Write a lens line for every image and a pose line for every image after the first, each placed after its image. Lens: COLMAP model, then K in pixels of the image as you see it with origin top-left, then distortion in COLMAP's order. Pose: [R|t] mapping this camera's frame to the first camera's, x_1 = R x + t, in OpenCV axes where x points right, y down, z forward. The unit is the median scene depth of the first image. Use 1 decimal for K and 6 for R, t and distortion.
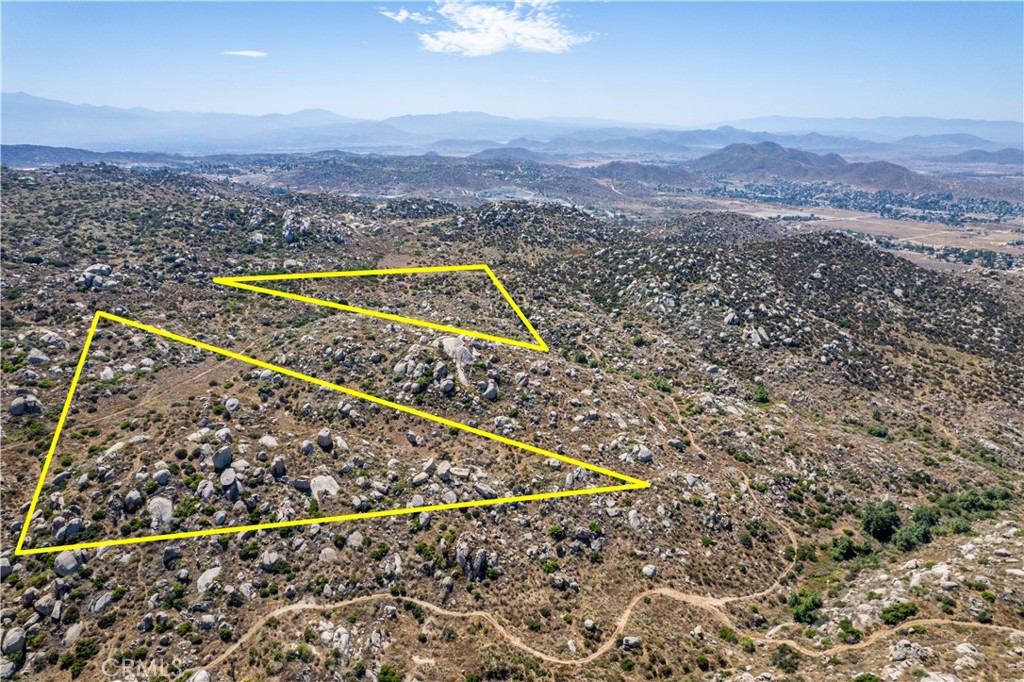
lens RADIAL K [[652.5, 0, 514.7], [0, 652.5, 346.3], [0, 0, 1]] dist [-0.077238, 0.071186]
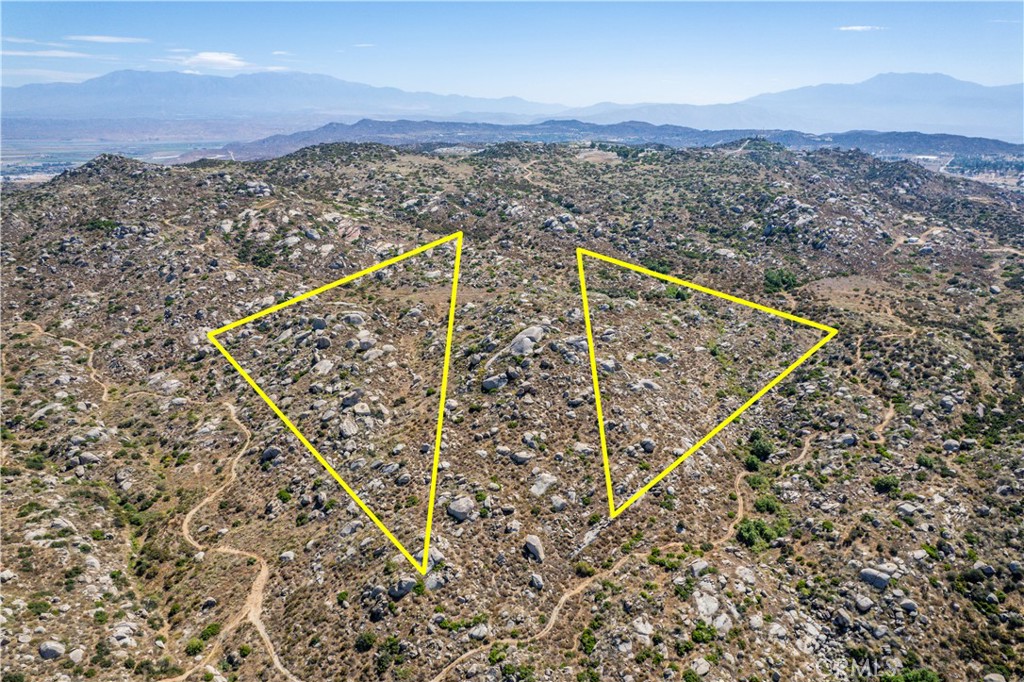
lens RADIAL K [[652.5, 0, 514.7], [0, 652.5, 346.3], [0, 0, 1]] dist [-0.077238, 0.071186]
pose [[0.287393, 0.328662, -0.899659, 0.969183], [-0.316715, 0.919057, 0.234575, -0.255959], [0.903934, 0.217521, 0.368223, 0.786457]]
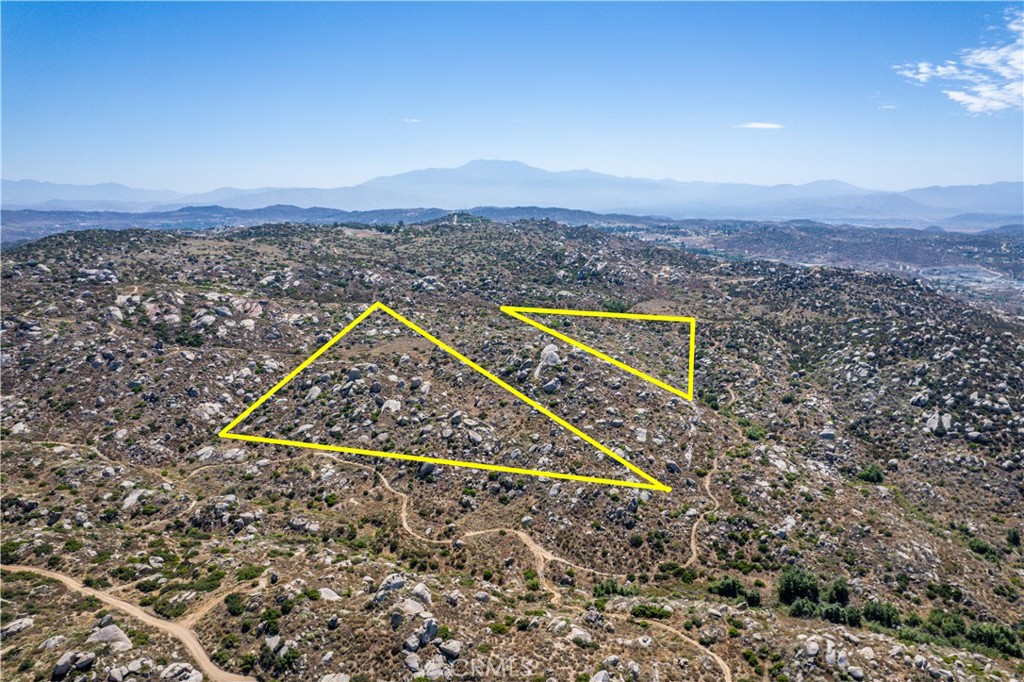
lens RADIAL K [[652.5, 0, 514.7], [0, 652.5, 346.3], [0, 0, 1]] dist [-0.077238, 0.071186]
pose [[0.745029, 0.148858, -0.650209, 0.863209], [-0.213940, 0.976609, -0.021555, 0.042019], [0.631792, 0.155164, 0.759449, -0.031647]]
